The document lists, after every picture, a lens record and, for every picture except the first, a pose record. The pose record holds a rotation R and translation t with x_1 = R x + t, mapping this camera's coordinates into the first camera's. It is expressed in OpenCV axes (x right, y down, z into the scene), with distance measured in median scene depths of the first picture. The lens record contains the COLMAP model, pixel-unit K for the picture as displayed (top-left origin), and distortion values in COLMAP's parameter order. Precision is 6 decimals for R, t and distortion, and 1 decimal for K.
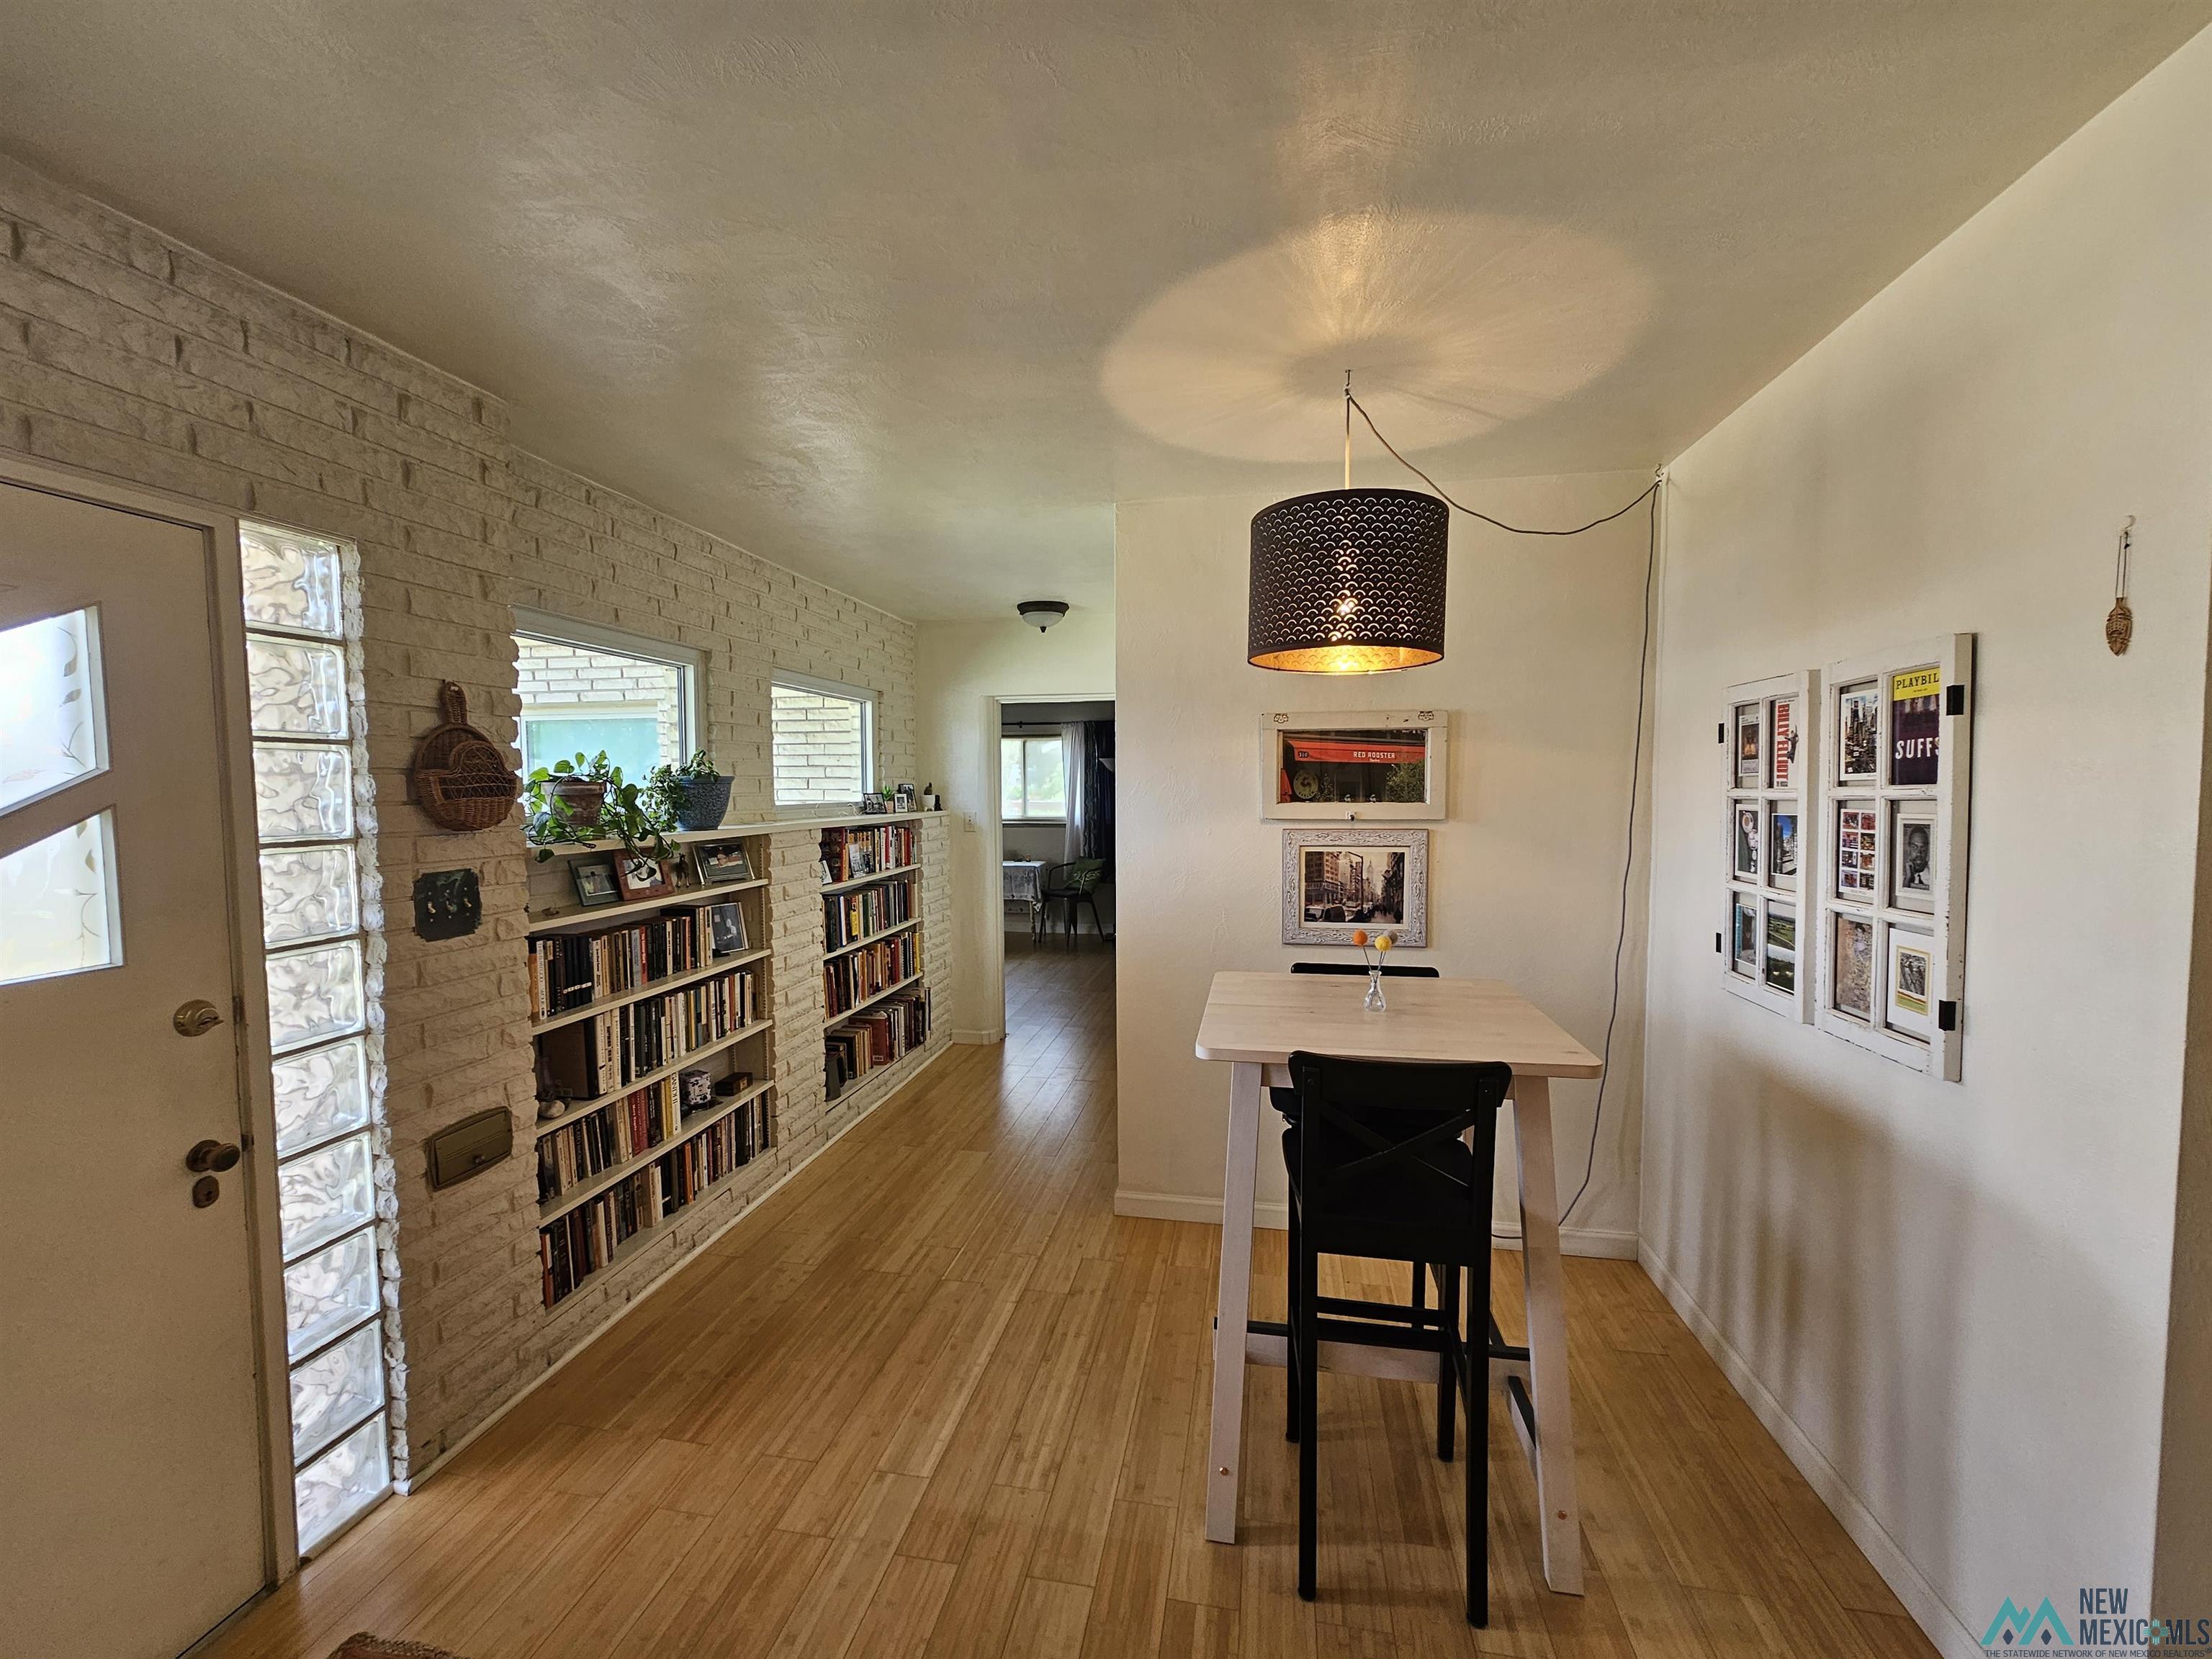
lens RADIAL K [[905.3, 0, 1095.4], [0, 905.3, 831.9], [0, 0, 1]] dist [-0.003207, 0.001870]
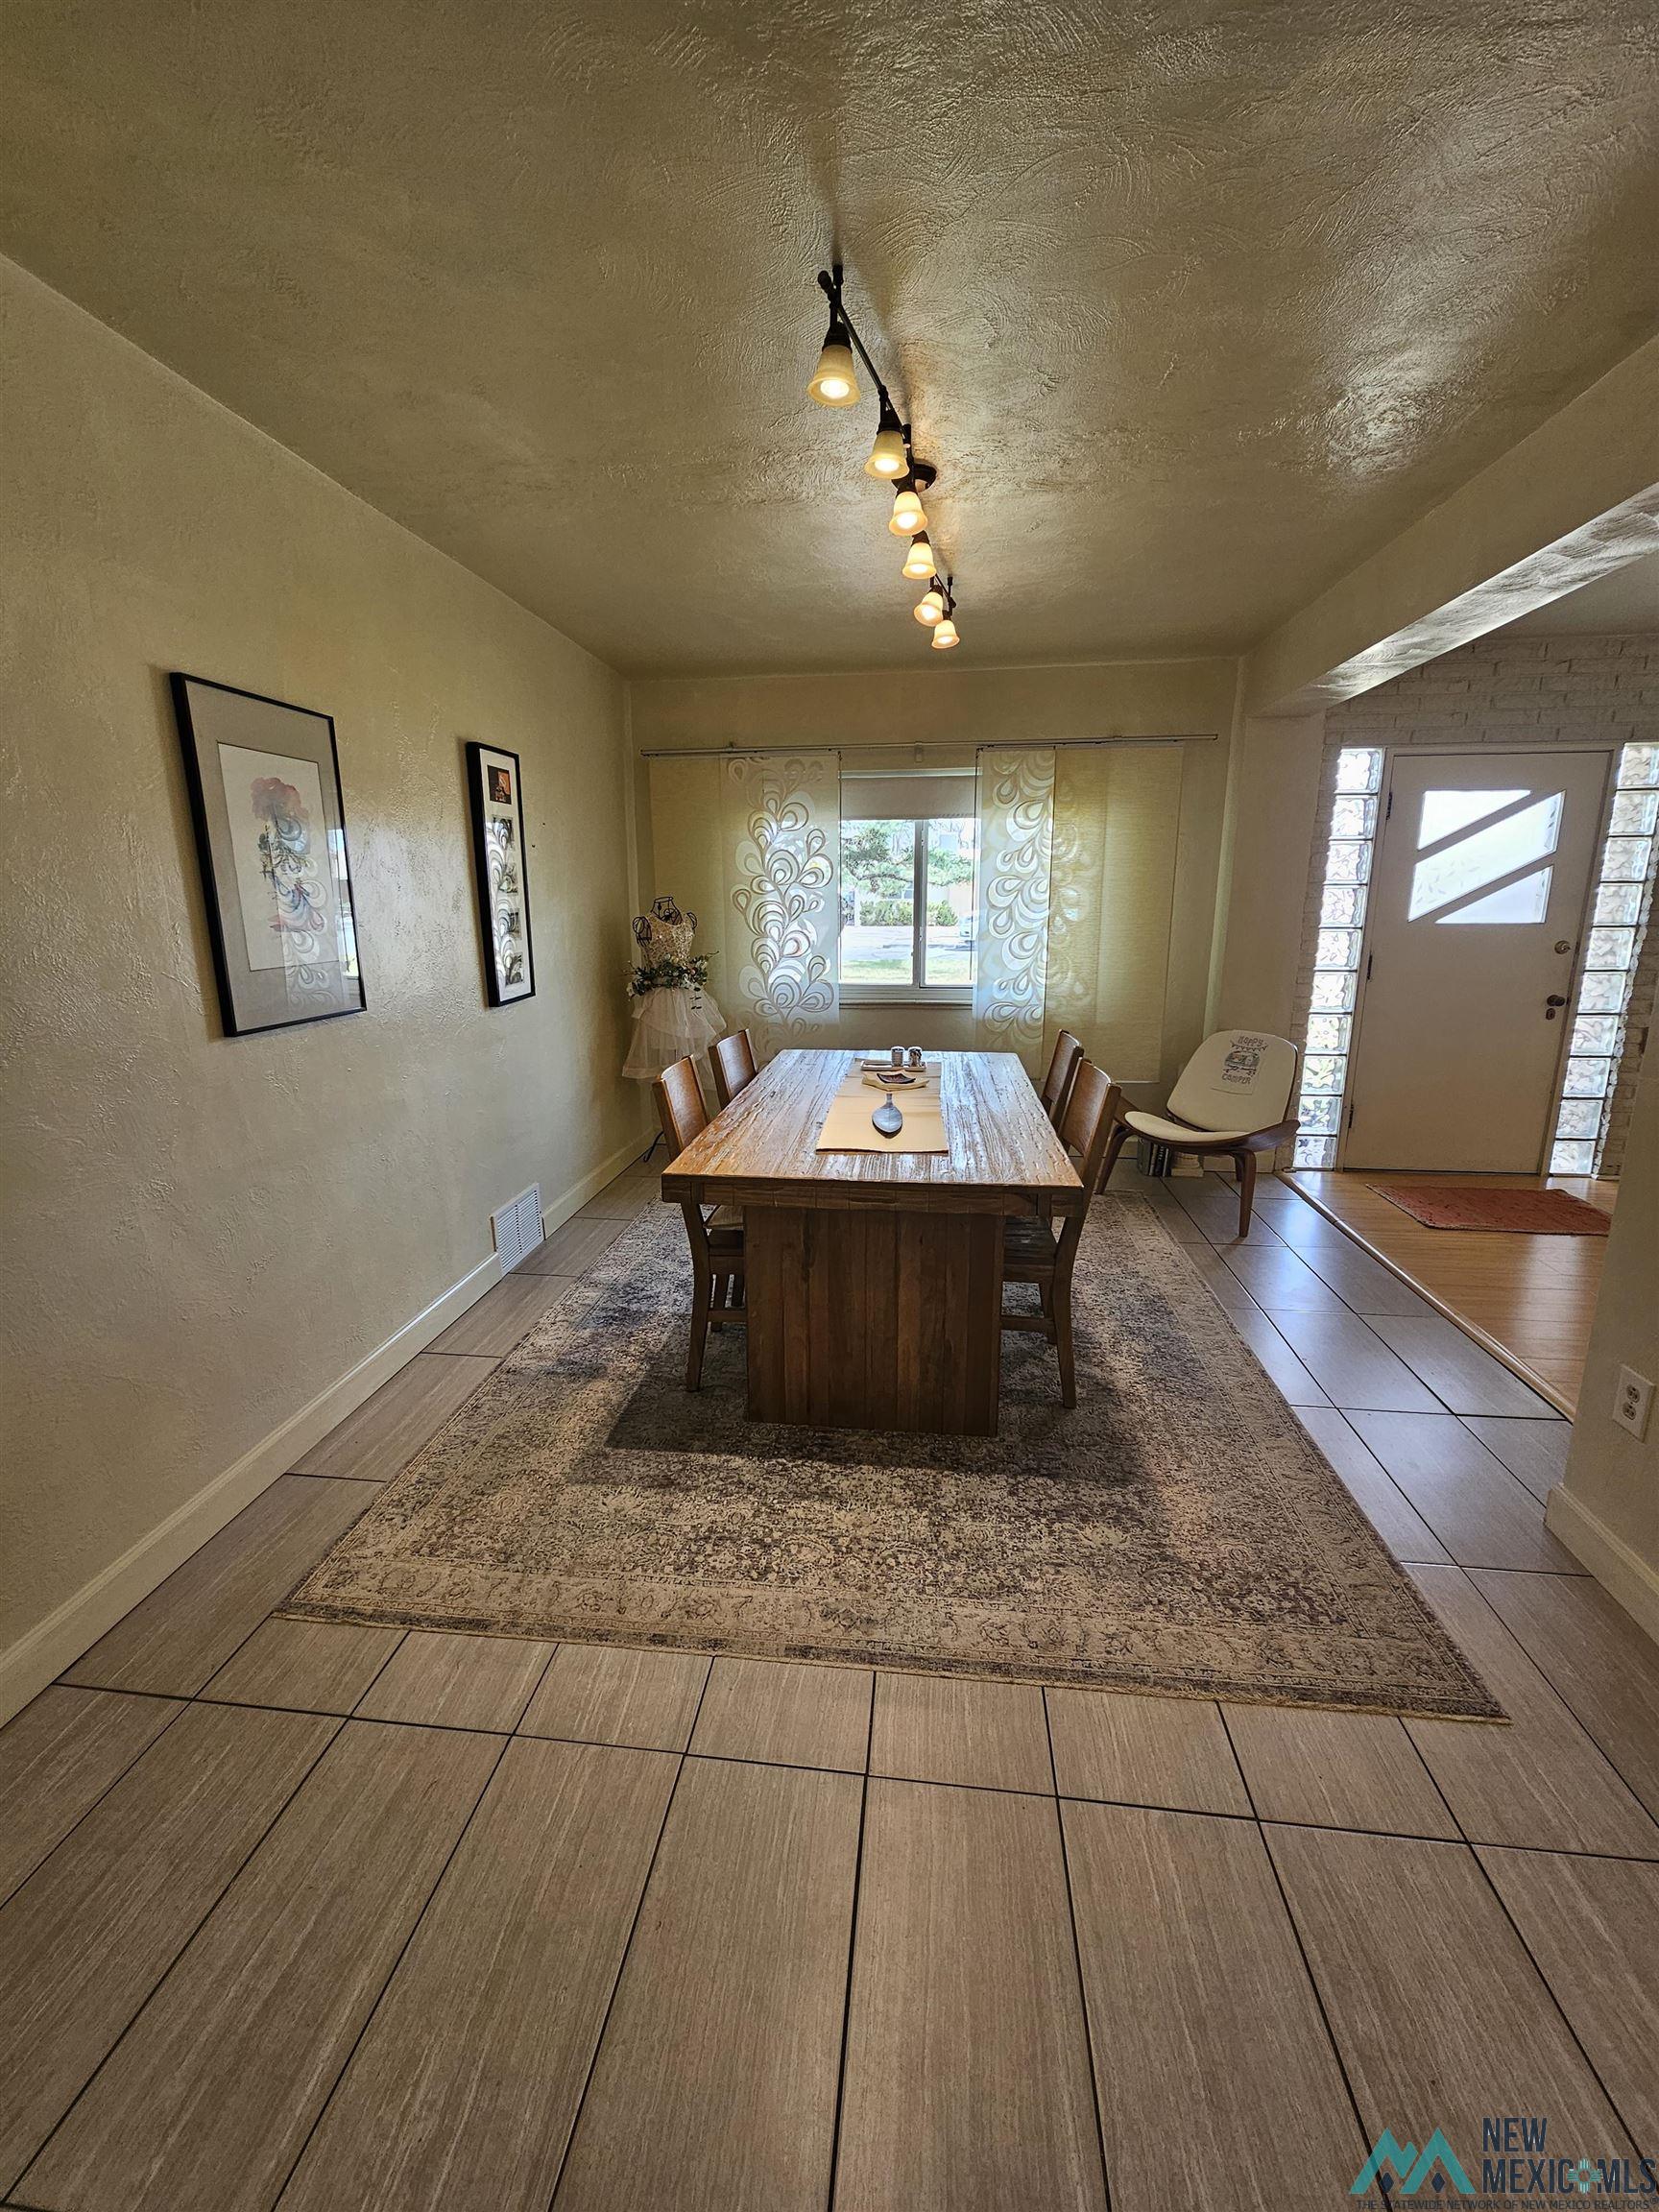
lens RADIAL K [[905.3, 0, 829.5], [0, 905.3, 1106.0], [0, 0, 1]] dist [-0.003207, 0.001870]
pose [[0.074279, 0.235040, -0.969143, 1.397224], [-0.044151, 0.971650, 0.232264, 0.125040], [0.996260, 0.025537, 0.082550, -1.235720]]
